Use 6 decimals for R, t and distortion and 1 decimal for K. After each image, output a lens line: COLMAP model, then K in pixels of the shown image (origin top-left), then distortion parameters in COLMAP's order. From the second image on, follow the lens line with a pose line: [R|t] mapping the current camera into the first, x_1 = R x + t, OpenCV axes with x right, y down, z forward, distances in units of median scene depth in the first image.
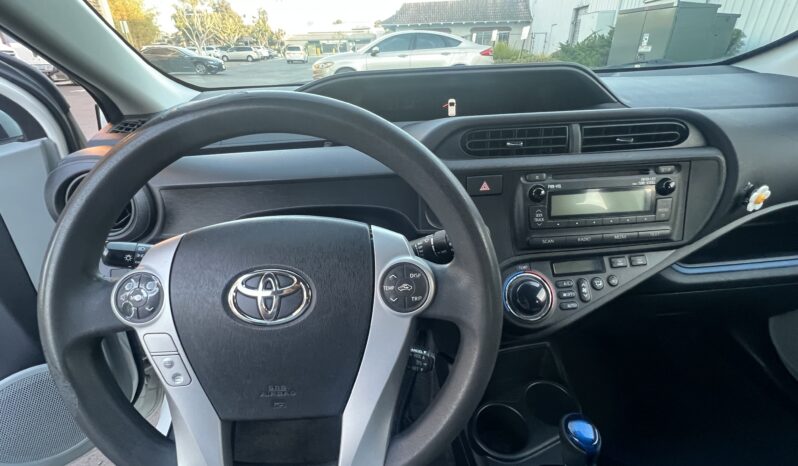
lens RADIAL K [[367.5, 0, 398.2], [0, 367.5, 239.7], [0, 0, 1]] dist [-0.000852, -0.000005]
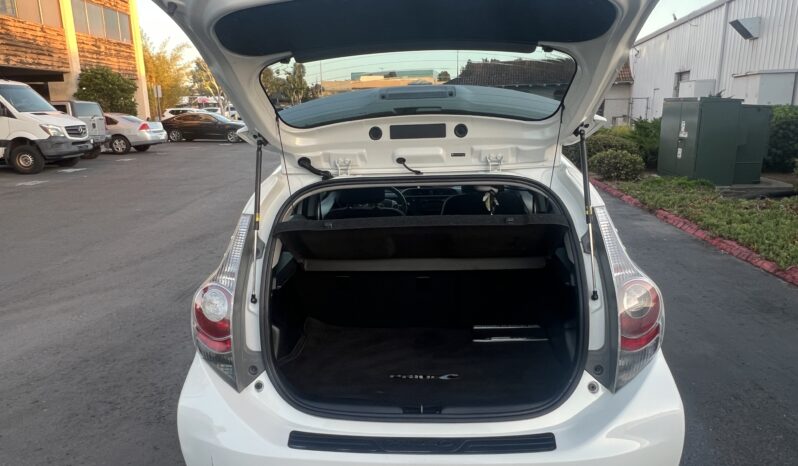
lens RADIAL K [[553.9, 0, 394.4], [0, 553.9, 233.3], [0, 0, 1]] dist [-0.002898, 0.002127]
pose [[0.990939, 0.034215, -0.129884, 0.664155], [-0.065473, 0.967391, -0.244678, 1.496433], [0.117277, 0.250965, 0.960866, -4.259245]]
